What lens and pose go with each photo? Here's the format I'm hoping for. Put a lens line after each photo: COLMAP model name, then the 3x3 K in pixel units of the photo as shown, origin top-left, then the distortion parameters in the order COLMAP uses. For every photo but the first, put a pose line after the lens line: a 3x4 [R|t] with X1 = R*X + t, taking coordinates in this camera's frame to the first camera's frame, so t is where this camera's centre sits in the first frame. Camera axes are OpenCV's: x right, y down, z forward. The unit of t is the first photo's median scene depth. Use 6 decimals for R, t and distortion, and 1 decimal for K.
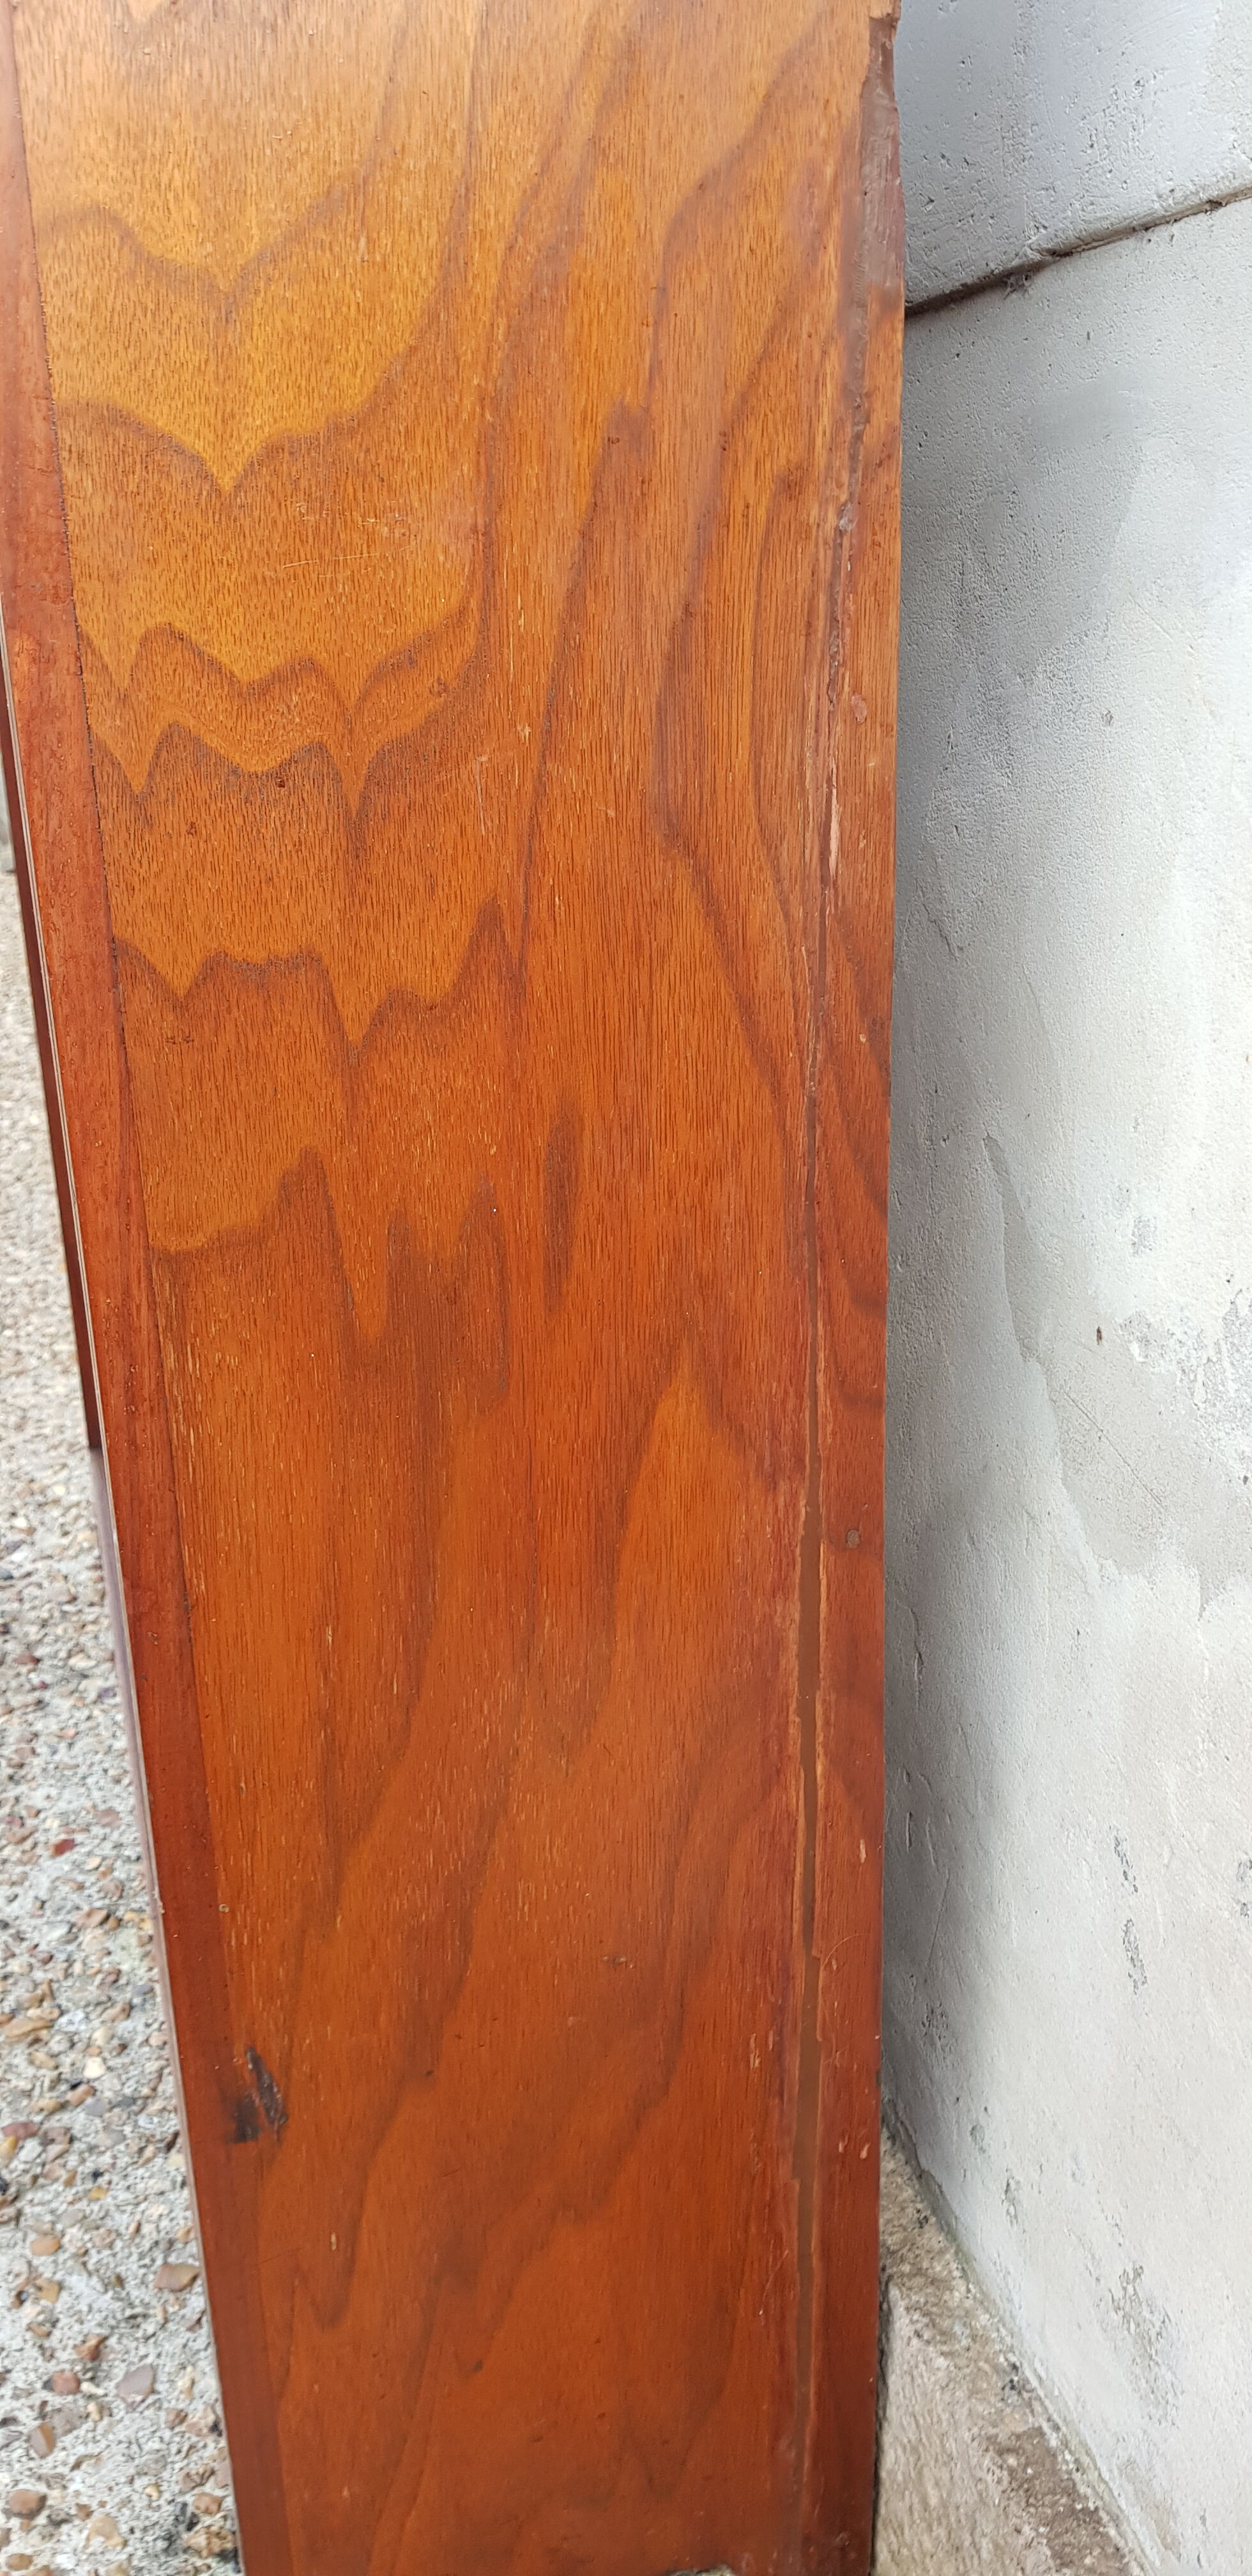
lens RADIAL K [[2034.9, 0, 651.1], [0, 2034.9, 1264.5], [0, 0, 1]] dist [0.052960, -0.095551]
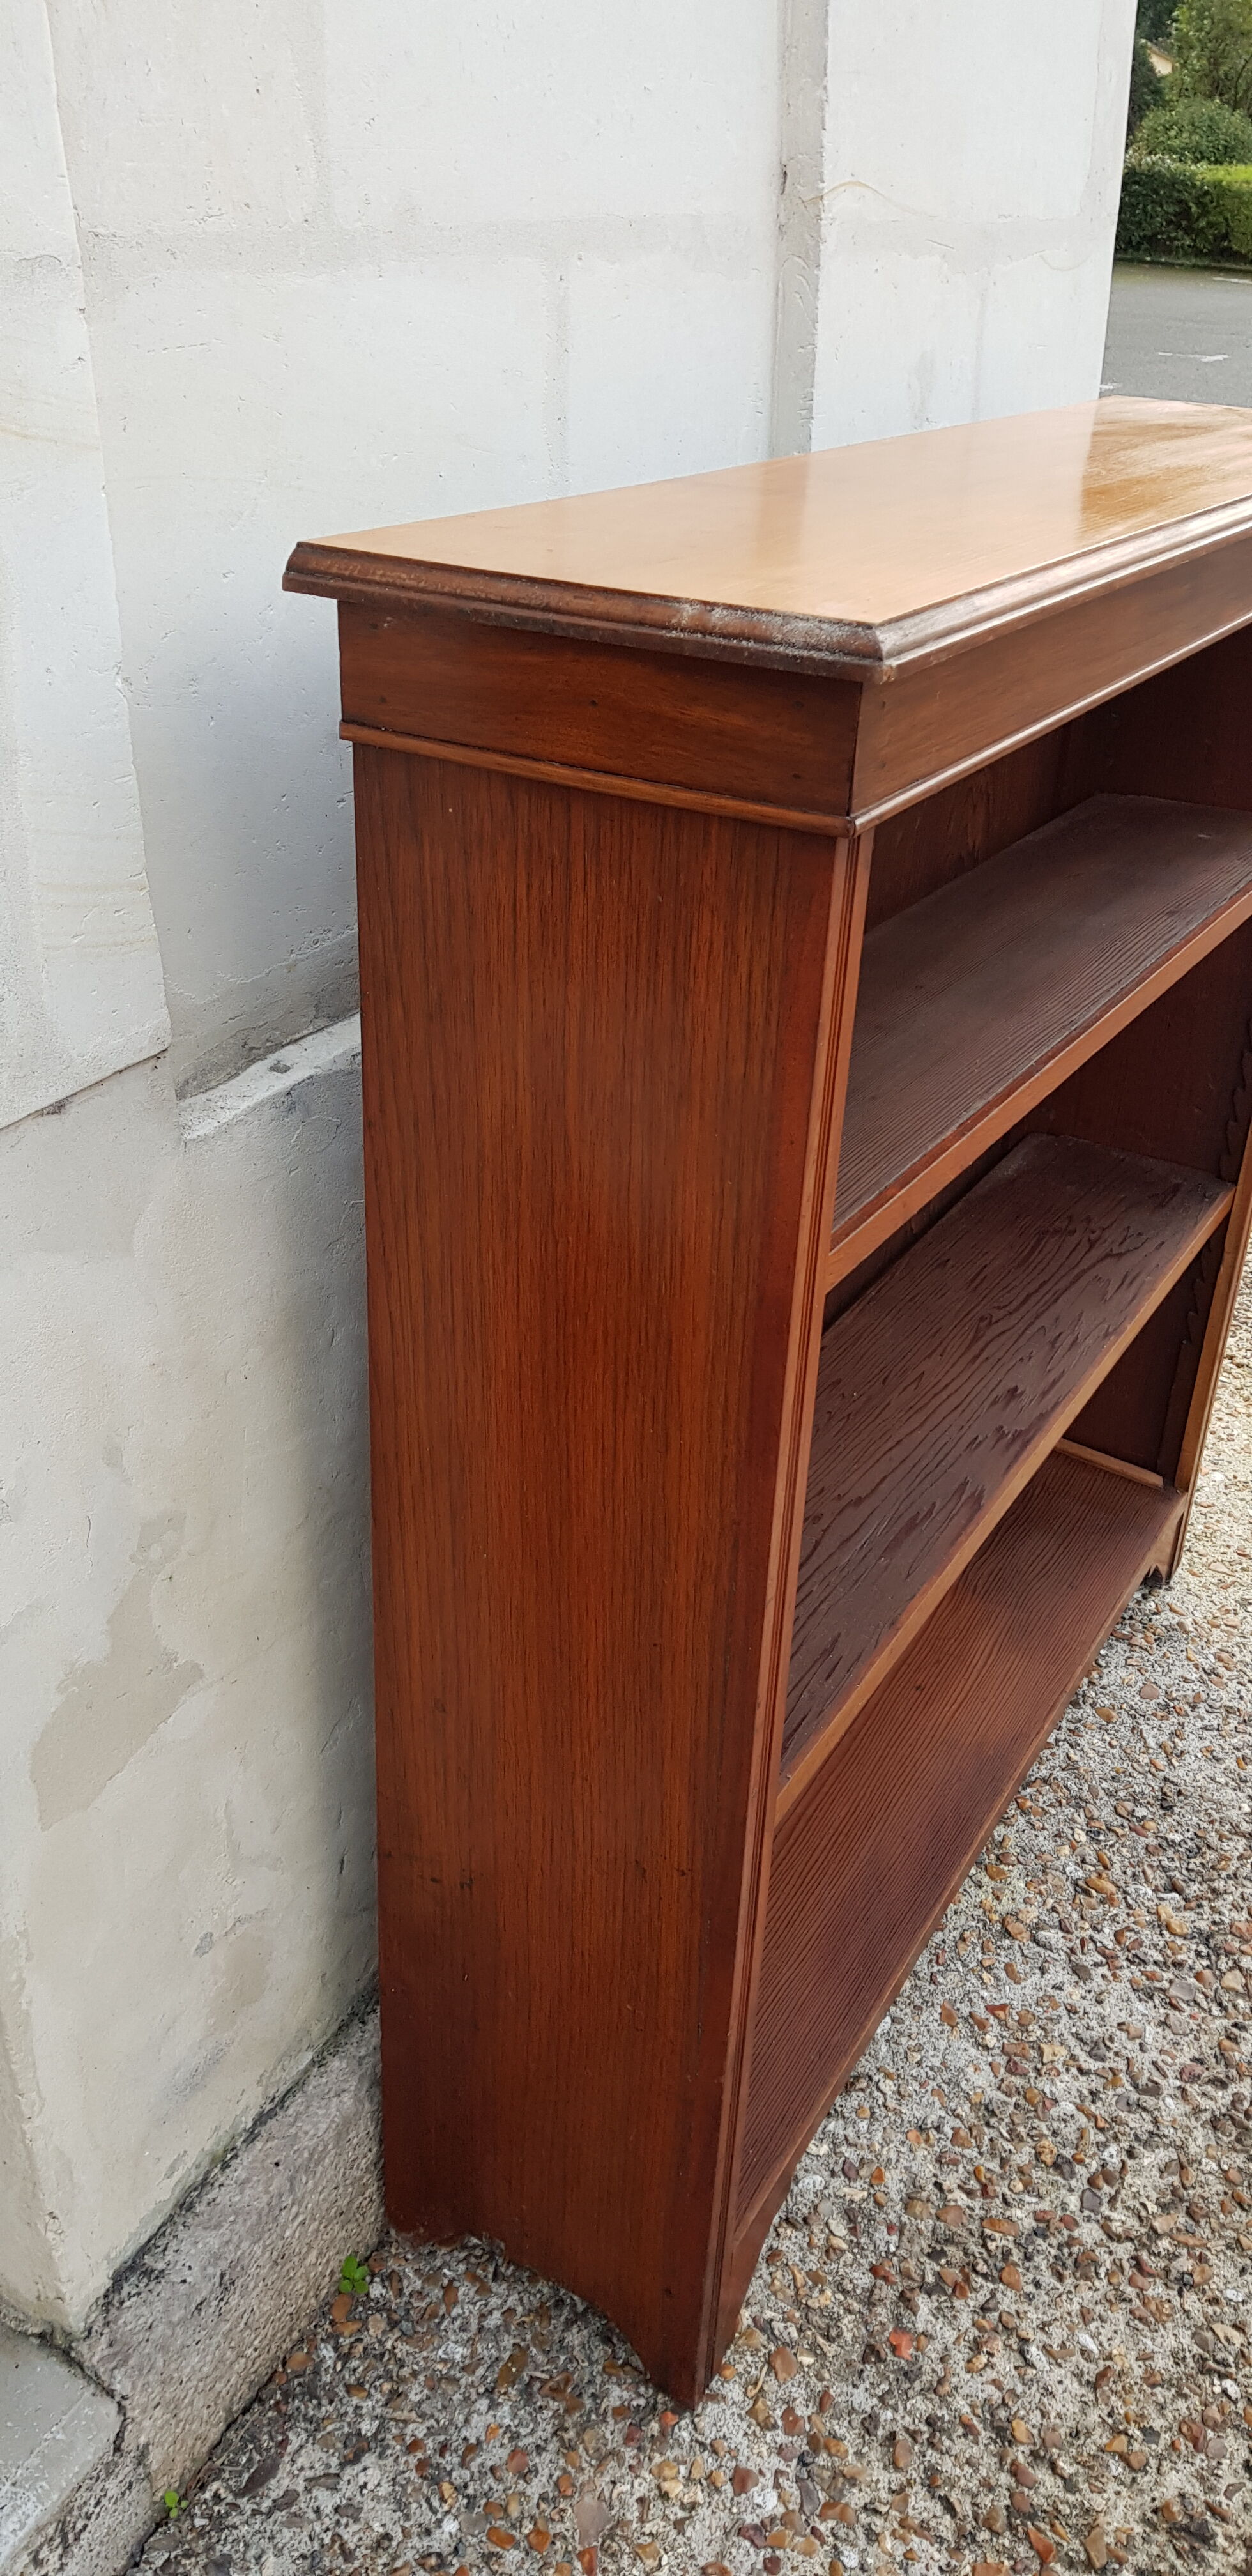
lens RADIAL K [[2034.9, 0, 651.1], [0, 2034.9, 1264.5], [0, 0, 1]] dist [0.052960, -0.095551]
pose [[-0.681189, -0.352418, 0.641704, -1.539272], [0.208677, 0.746690, 0.631592, -1.676970], [-0.701738, 0.564142, -0.435095, 2.867434]]
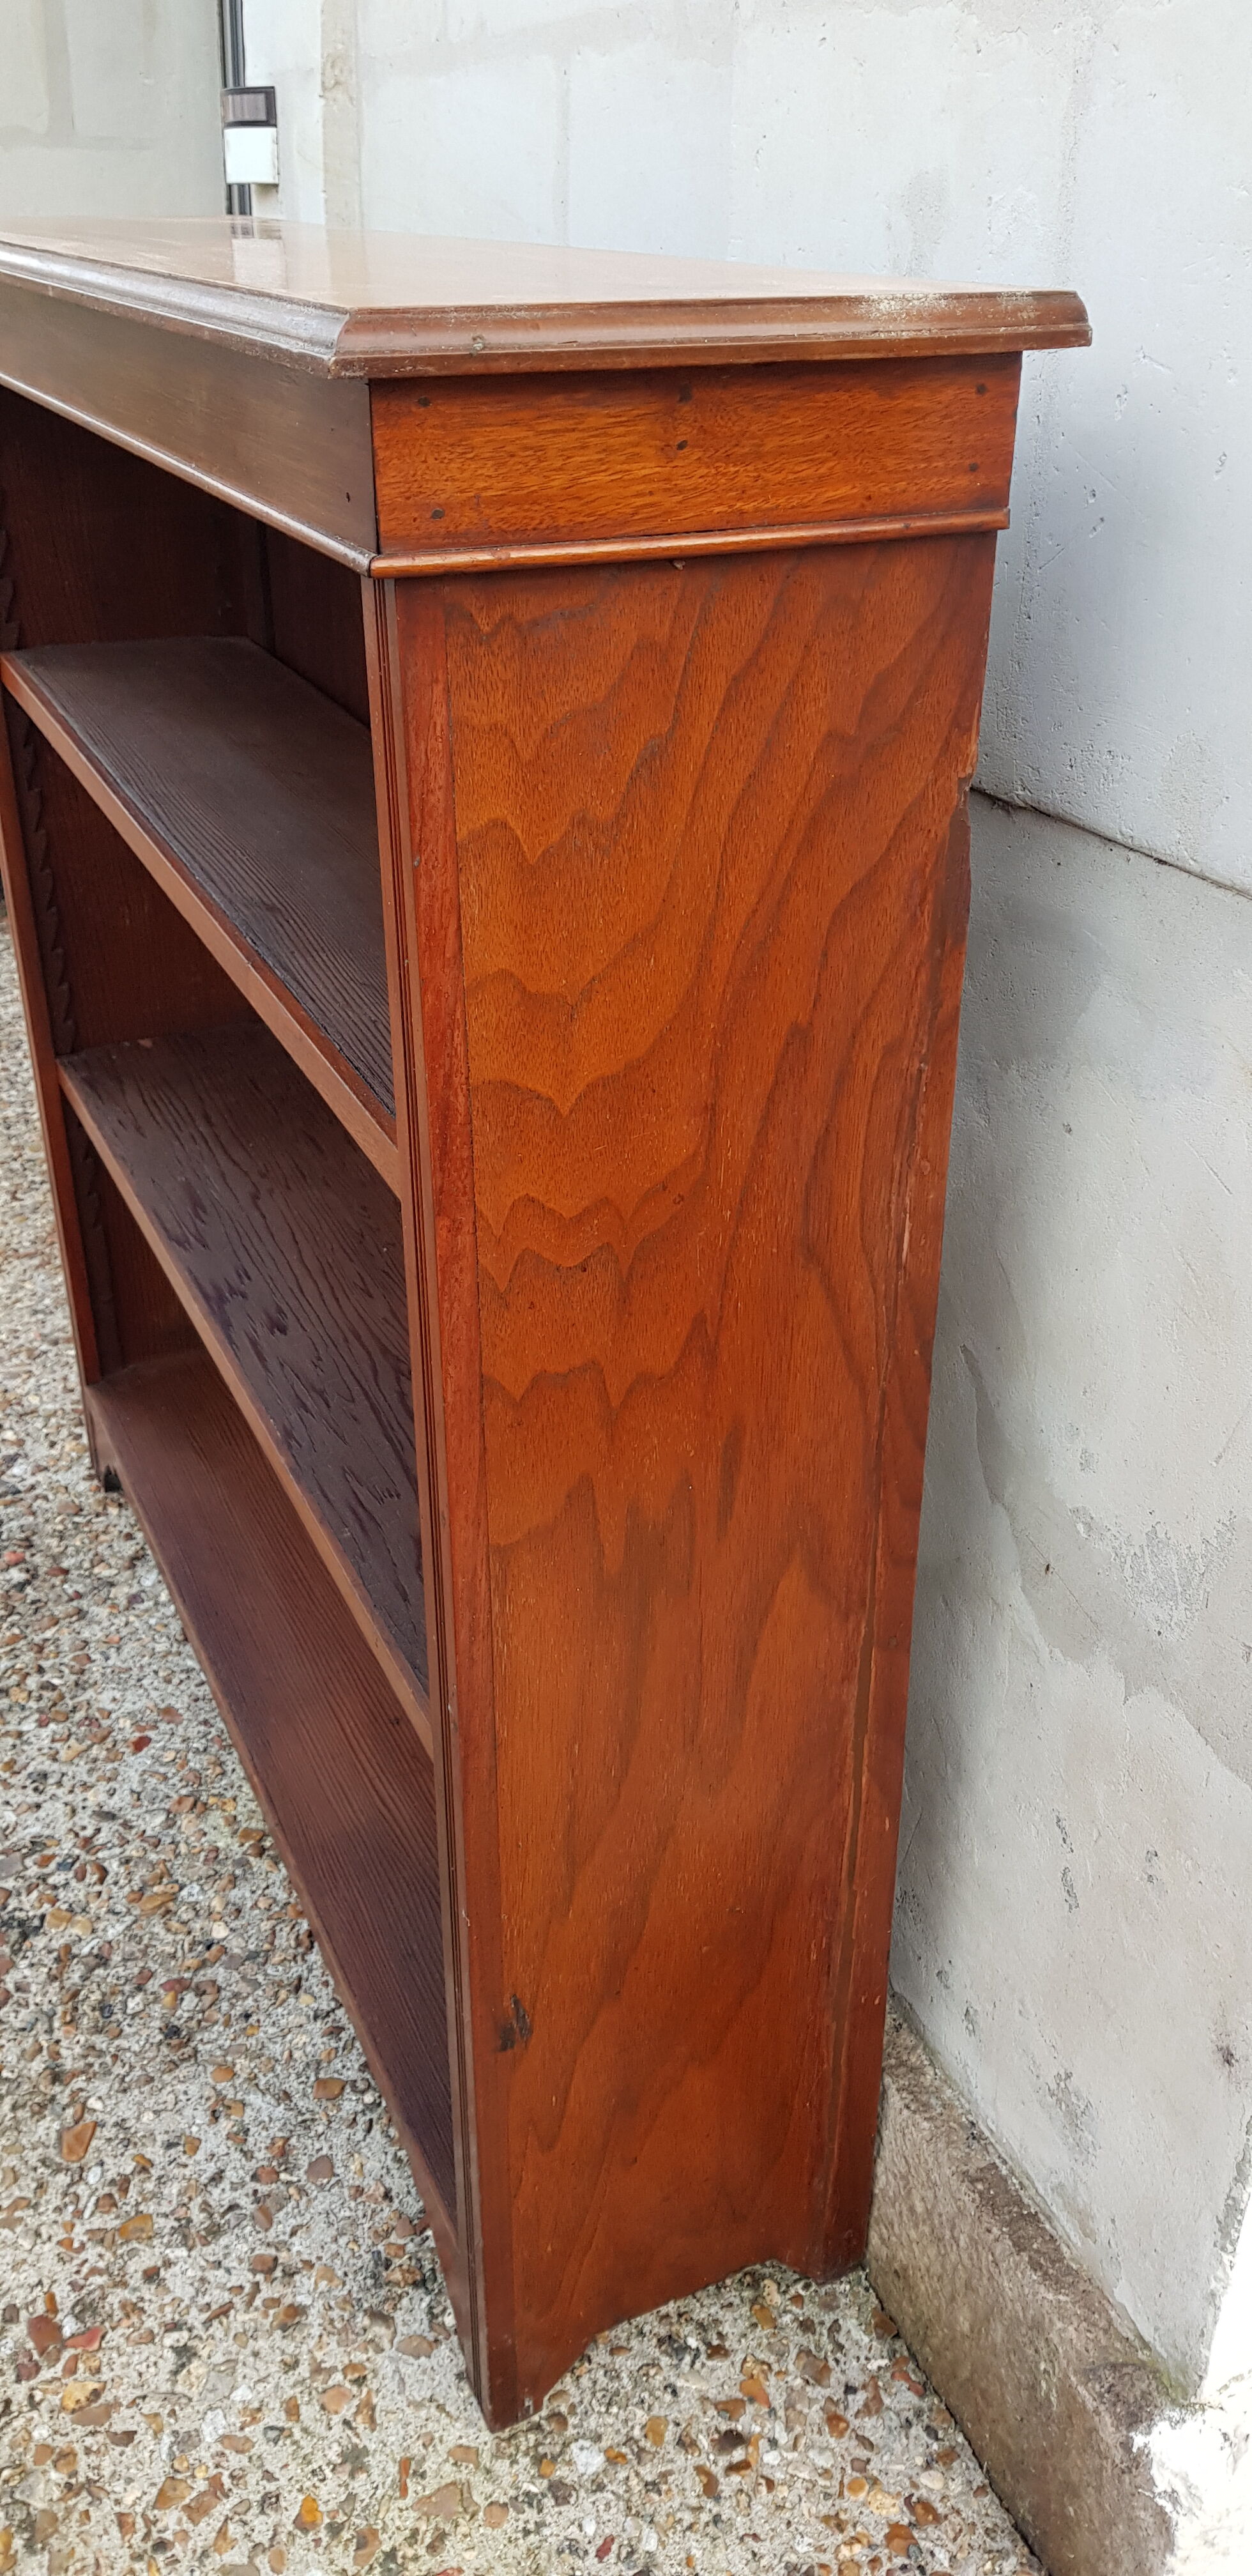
lens RADIAL K [[2038.4, 0, 645.6], [0, 2038.4, 1232.6], [0, 0, 1]] dist [0.065333, -0.116843]
pose [[0.990623, -0.038788, 0.131003, -0.273929], [0.019337, 0.989006, 0.146603, -0.398862], [-0.135249, -0.142695, 0.980482, -0.429568]]
